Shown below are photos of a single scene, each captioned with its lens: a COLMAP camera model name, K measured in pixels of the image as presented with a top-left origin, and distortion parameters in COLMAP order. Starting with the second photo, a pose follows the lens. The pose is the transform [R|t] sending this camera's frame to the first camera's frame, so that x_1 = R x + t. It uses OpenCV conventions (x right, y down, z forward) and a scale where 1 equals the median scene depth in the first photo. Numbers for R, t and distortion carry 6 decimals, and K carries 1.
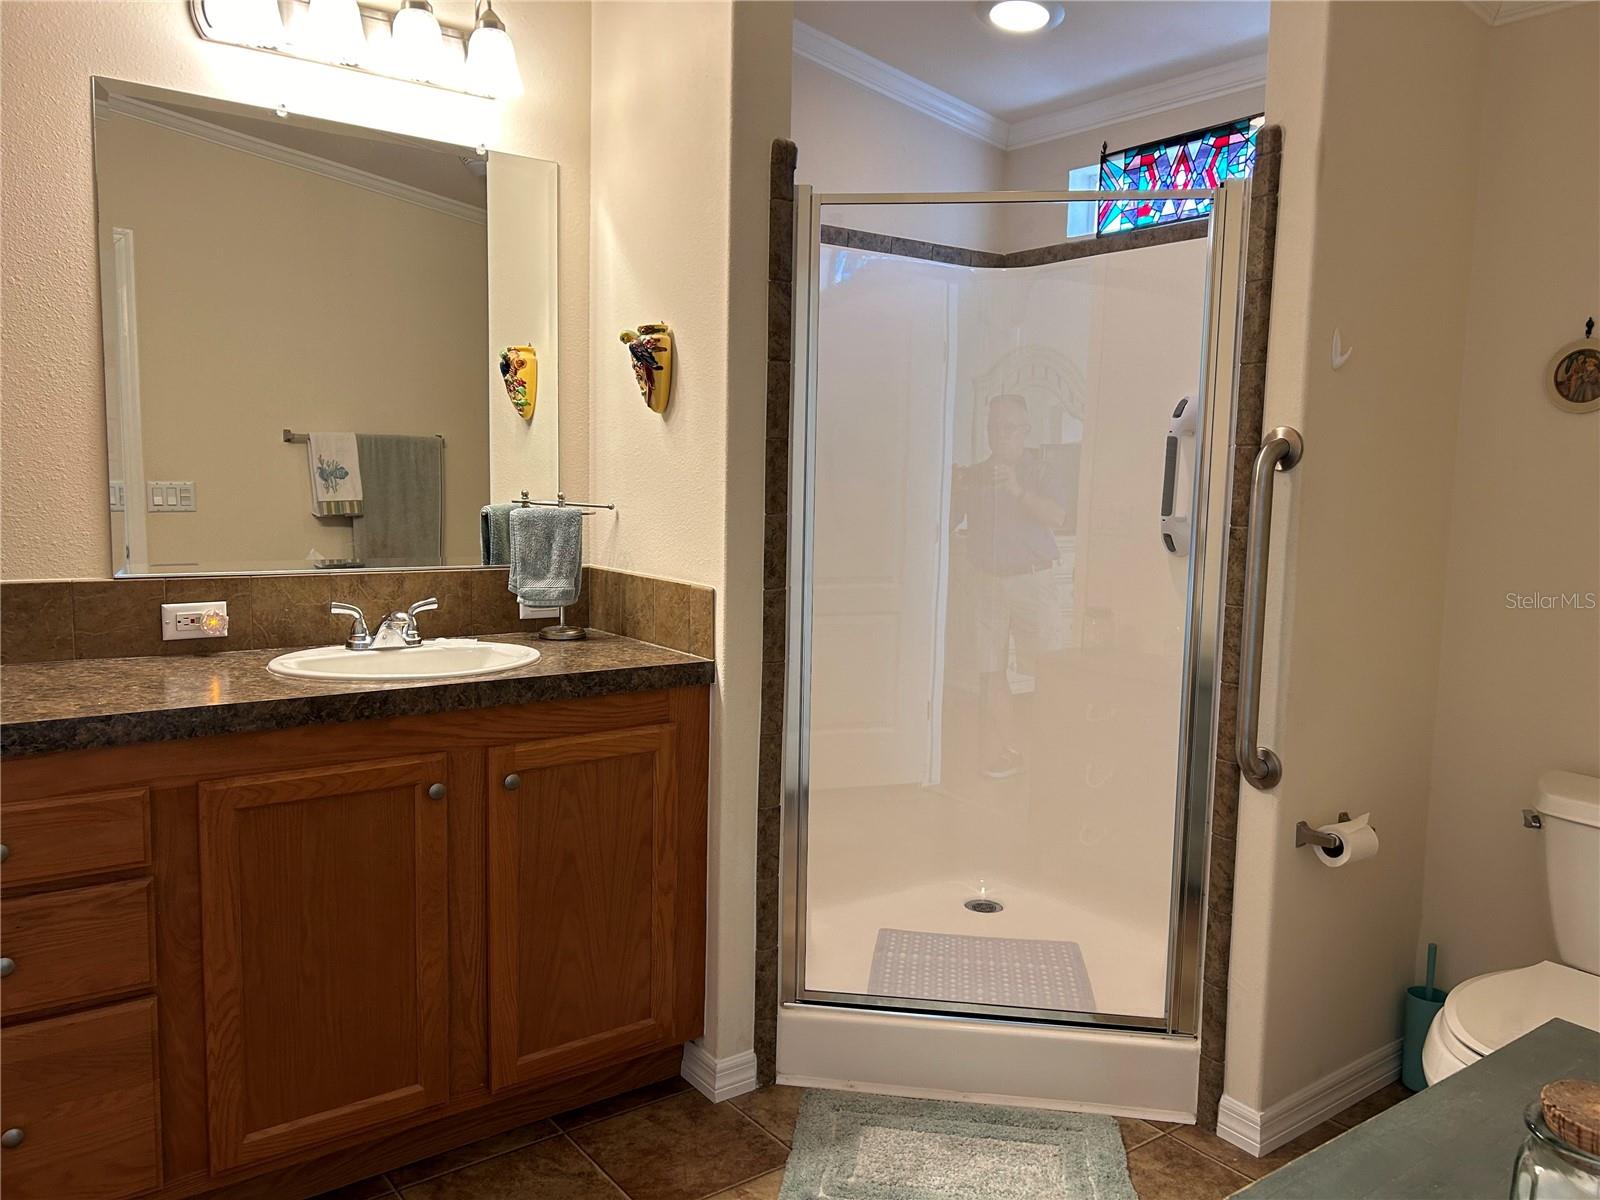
lens RADIAL K [[1192.8, 0, 799.0], [0, 1192.8, 610.6], [0, 0, 1]] dist [0.035511, -0.051041]
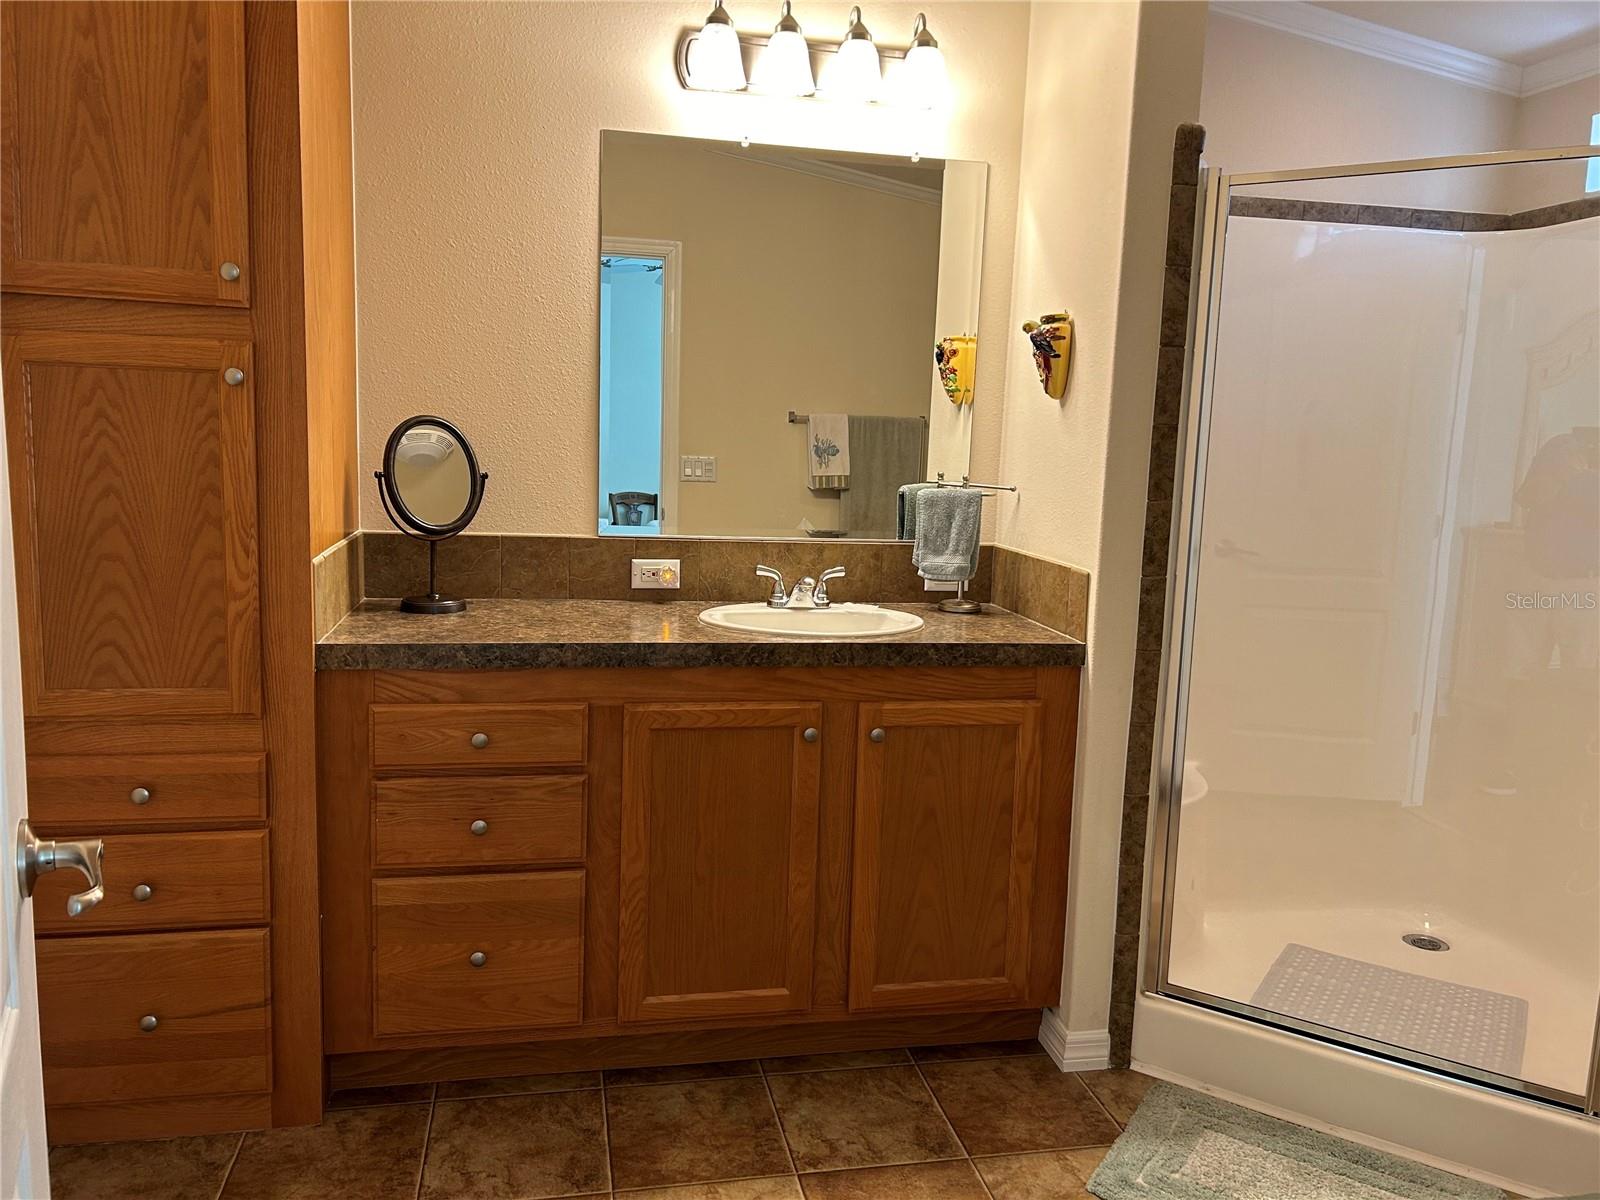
lens RADIAL K [[1189.2, 0, 800.0], [0, 1189.2, 600.0], [0, 0, 1]] dist [0.031133, -0.047841]
pose [[0.903259, 0.068861, -0.423534, 0.137768], [-0.064159, 0.997617, 0.025370, -0.005033], [0.424272, 0.004258, 0.905525, -0.026884]]
